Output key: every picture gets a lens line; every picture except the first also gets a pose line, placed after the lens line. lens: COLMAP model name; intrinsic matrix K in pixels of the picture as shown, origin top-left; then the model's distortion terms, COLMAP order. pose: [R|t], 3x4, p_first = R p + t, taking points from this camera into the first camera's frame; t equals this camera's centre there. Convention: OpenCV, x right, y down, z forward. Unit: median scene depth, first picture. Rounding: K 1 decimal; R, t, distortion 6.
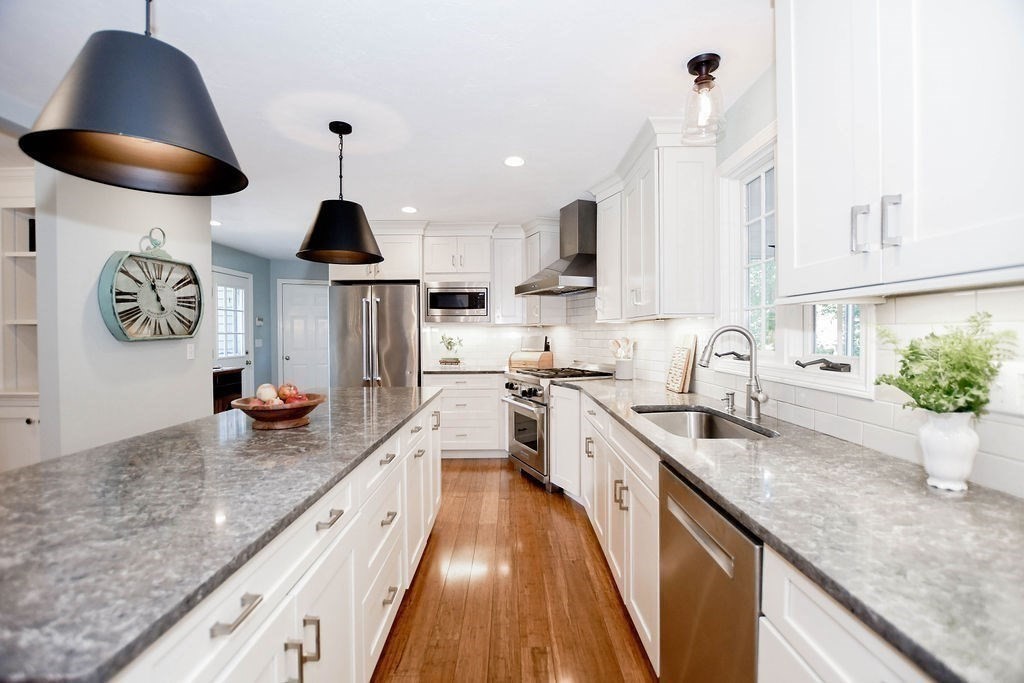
lens RADIAL K [[447.4, 0, 512.0], [0, 447.4, 341.5], [0, 0, 1]] dist [-0.026371, 0.000000]
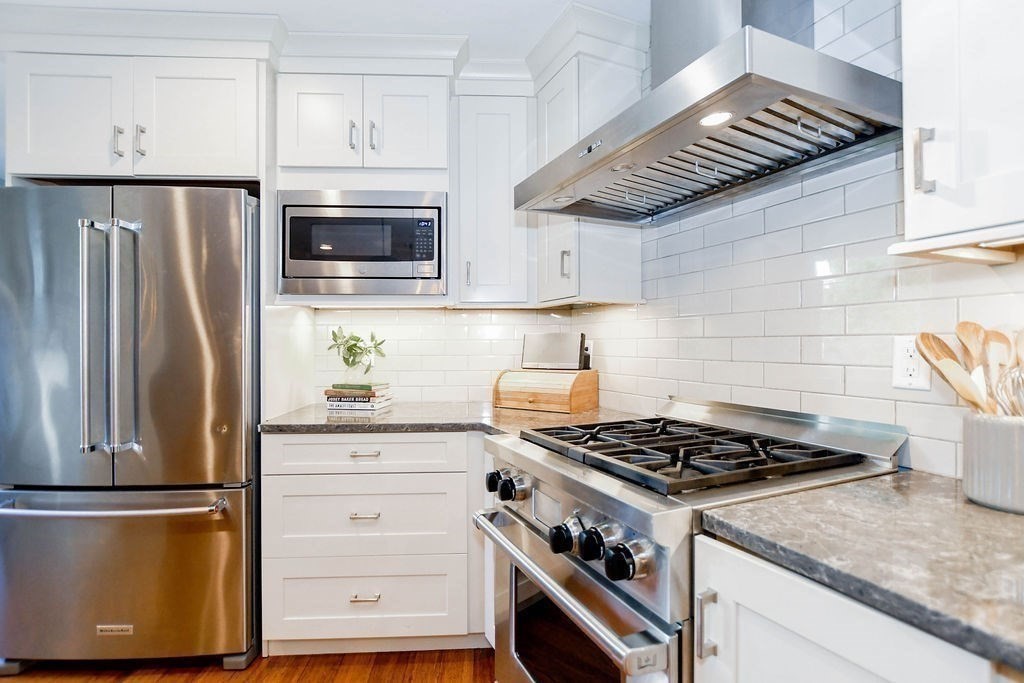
lens RADIAL K [[488.0, 0, 512.0], [0, 488.0, 341.5], [0, 0, 1]] dist [-0.000744, -0.000191]
pose [[0.999051, 0.003878, 0.043392, -0.010764], [-0.003037, 0.999807, -0.019430, 0.005335], [-0.043459, 0.019280, 0.998869, 0.583827]]
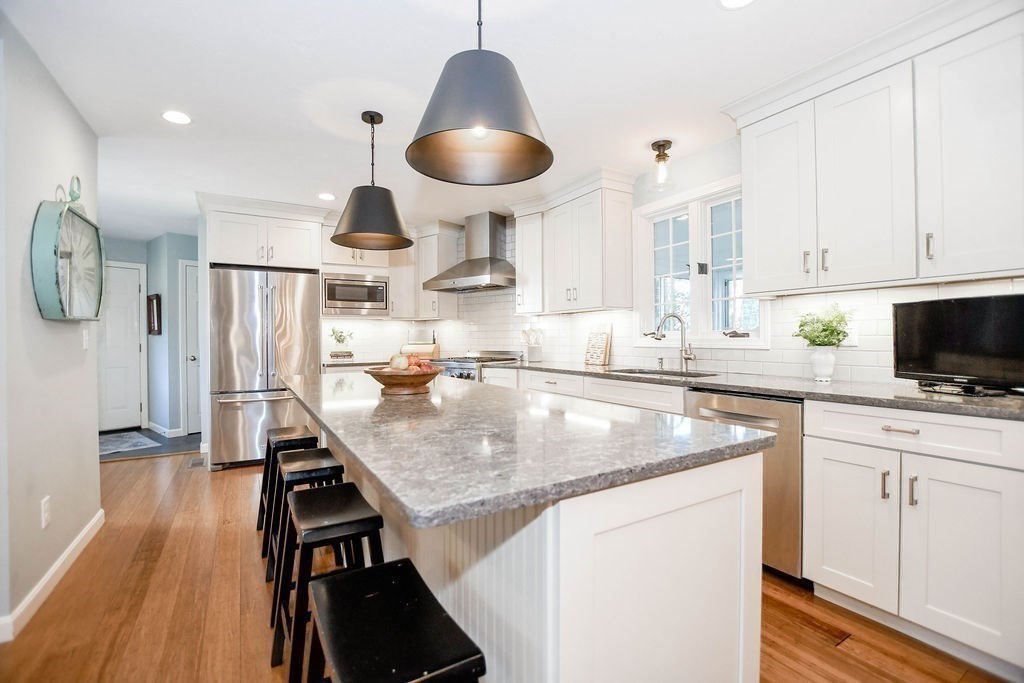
lens RADIAL K [[447.4, 0, 512.0], [0, 447.4, 341.5], [0, 0, 1]] dist [-0.026371, 0.000000]
pose [[0.859210, -0.004449, 0.511604, -0.338286], [0.010980, 0.999892, -0.009746, 0.030700], [-0.511506, 0.013992, 0.859166, -0.029876]]
